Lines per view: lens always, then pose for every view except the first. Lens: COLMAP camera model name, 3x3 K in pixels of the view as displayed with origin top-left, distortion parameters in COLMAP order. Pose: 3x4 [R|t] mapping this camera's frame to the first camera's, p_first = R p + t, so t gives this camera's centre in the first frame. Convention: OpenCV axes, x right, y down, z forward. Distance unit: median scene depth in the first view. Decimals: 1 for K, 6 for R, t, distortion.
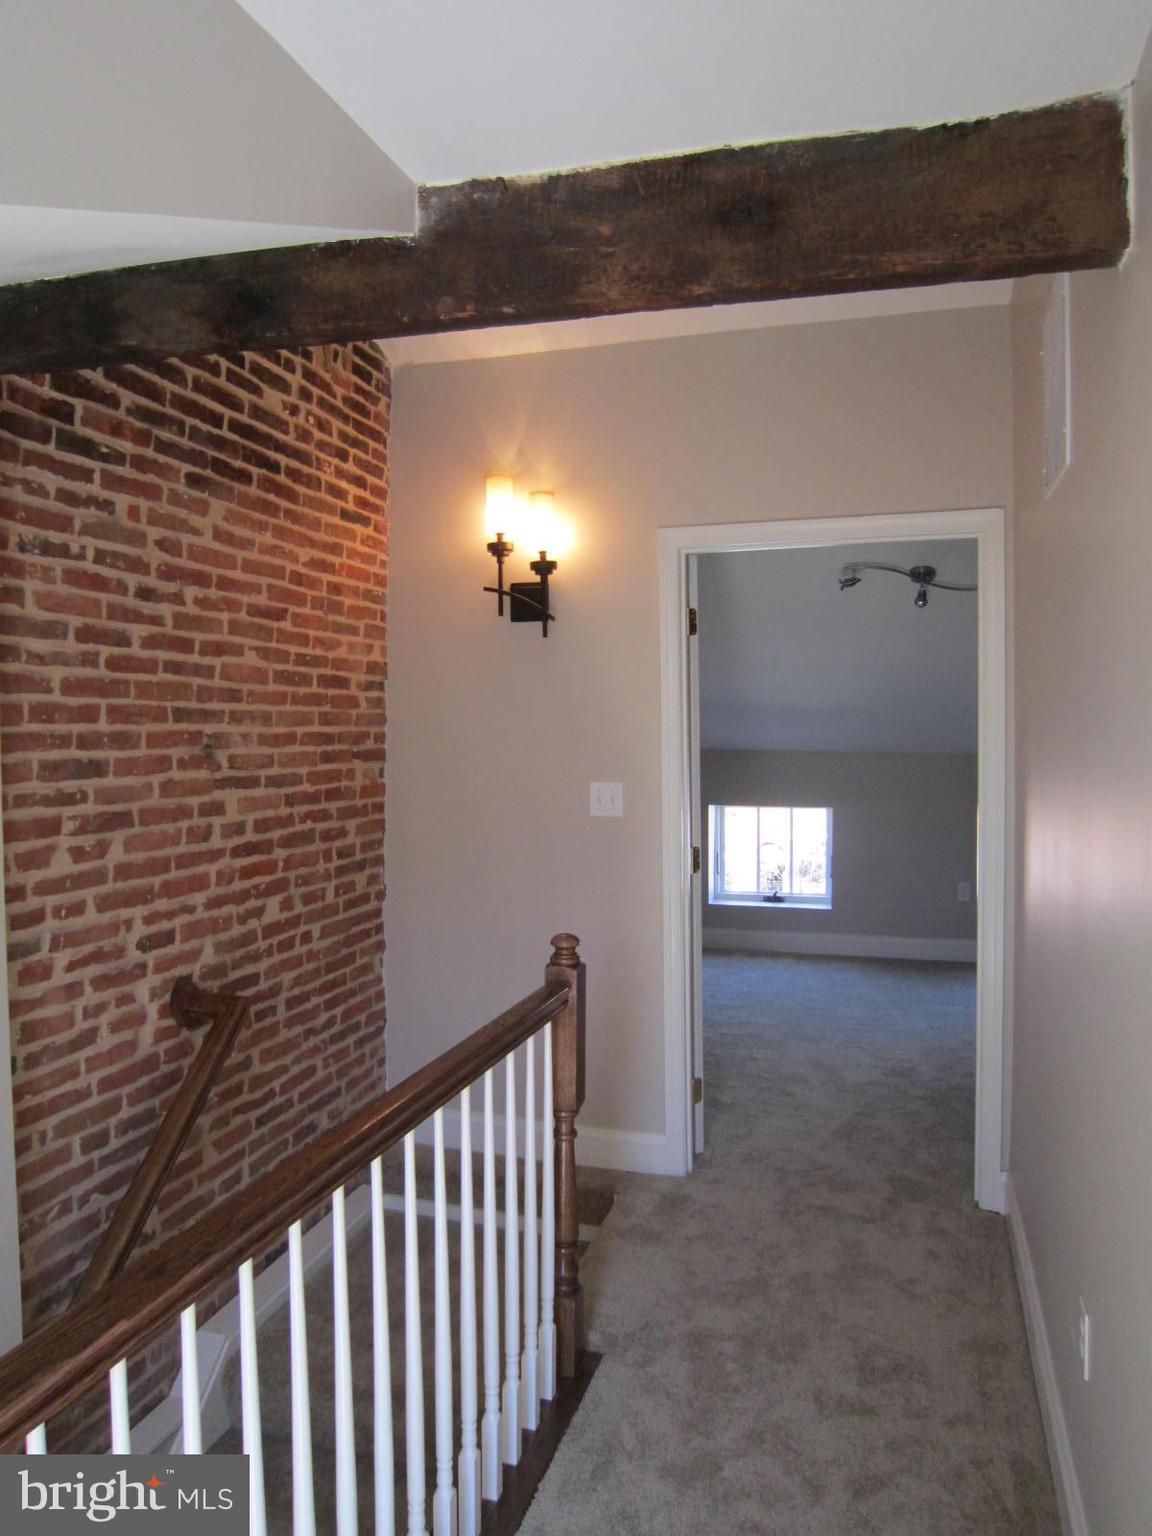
lens RADIAL K [[1090.0, 0, 576.6], [0, 1090.0, 762.3], [0, 0, 1]] dist [-0.064726, 0.027602]
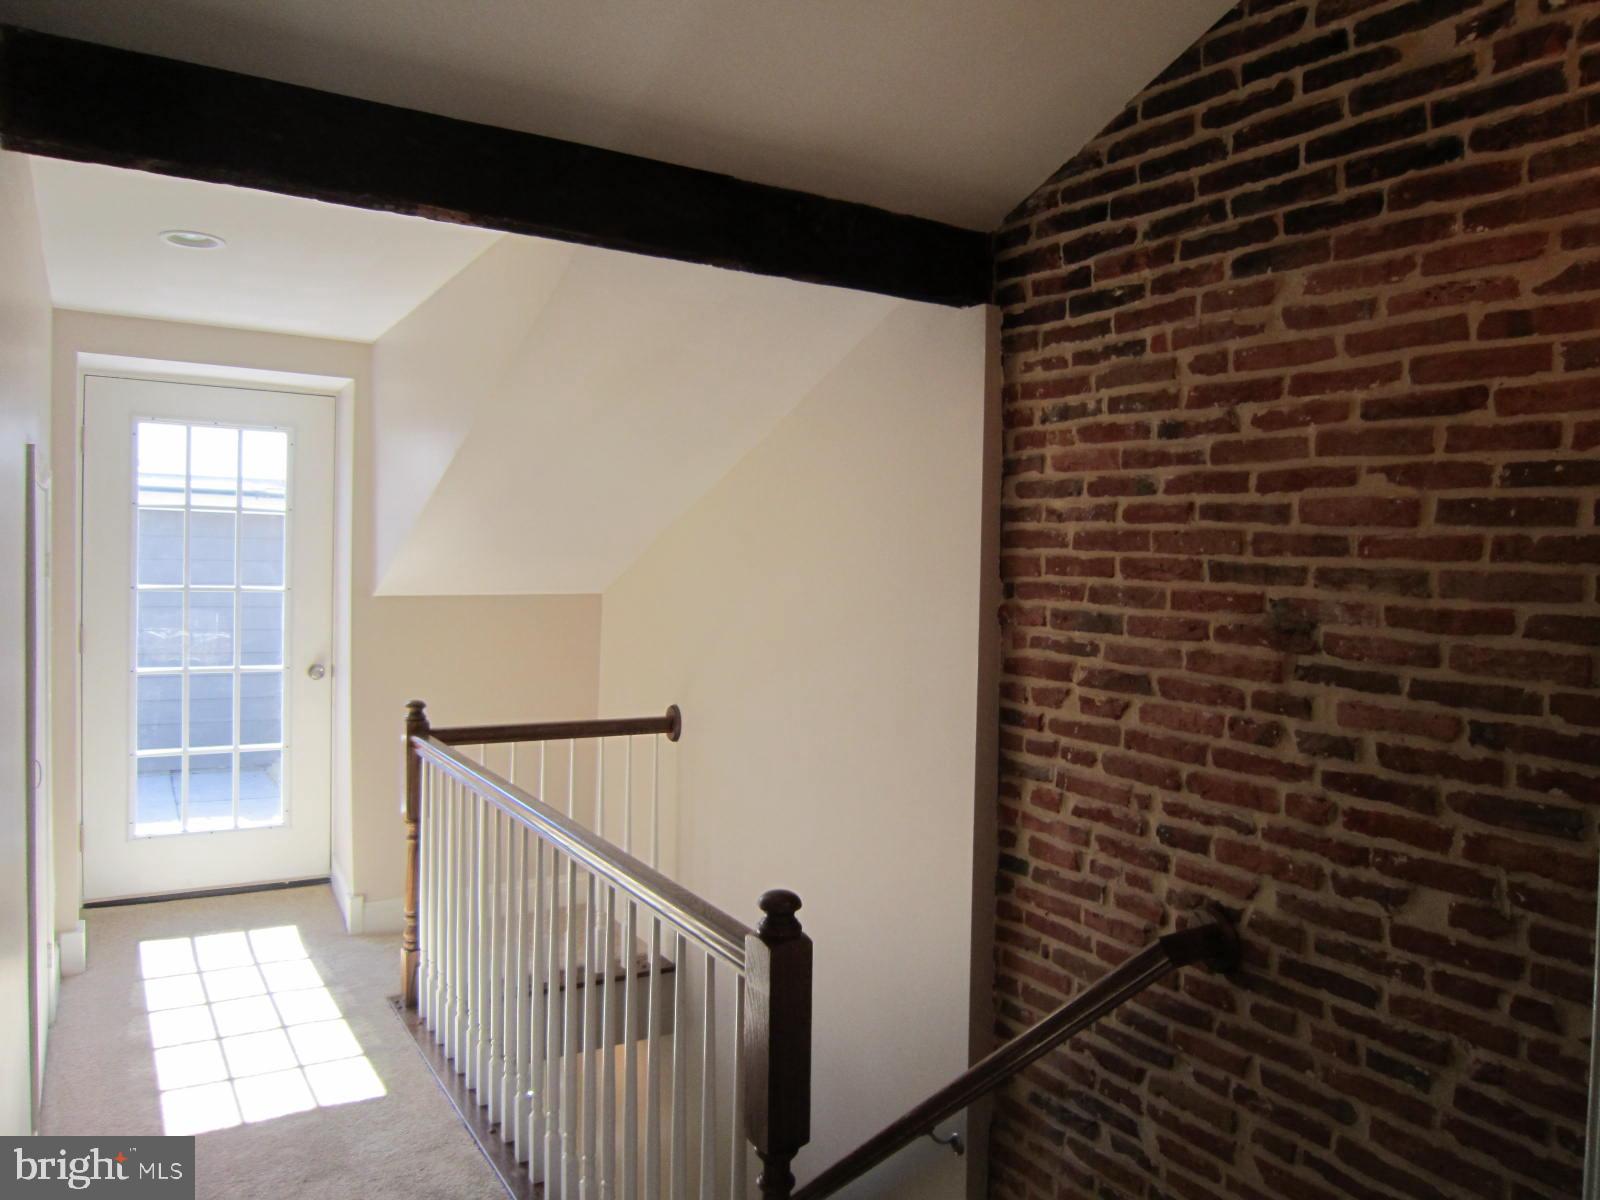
lens RADIAL K [[1135.4, 0, 800.5], [0, 1135.4, 600.4], [0, 0, 1]] dist [-0.064726, 0.027602]
pose [[-0.653590, 0.016578, -0.756667, 0.478557], [-0.051352, 0.996485, 0.066189, -0.064589], [0.755105, 0.082117, -0.650441, 1.368129]]
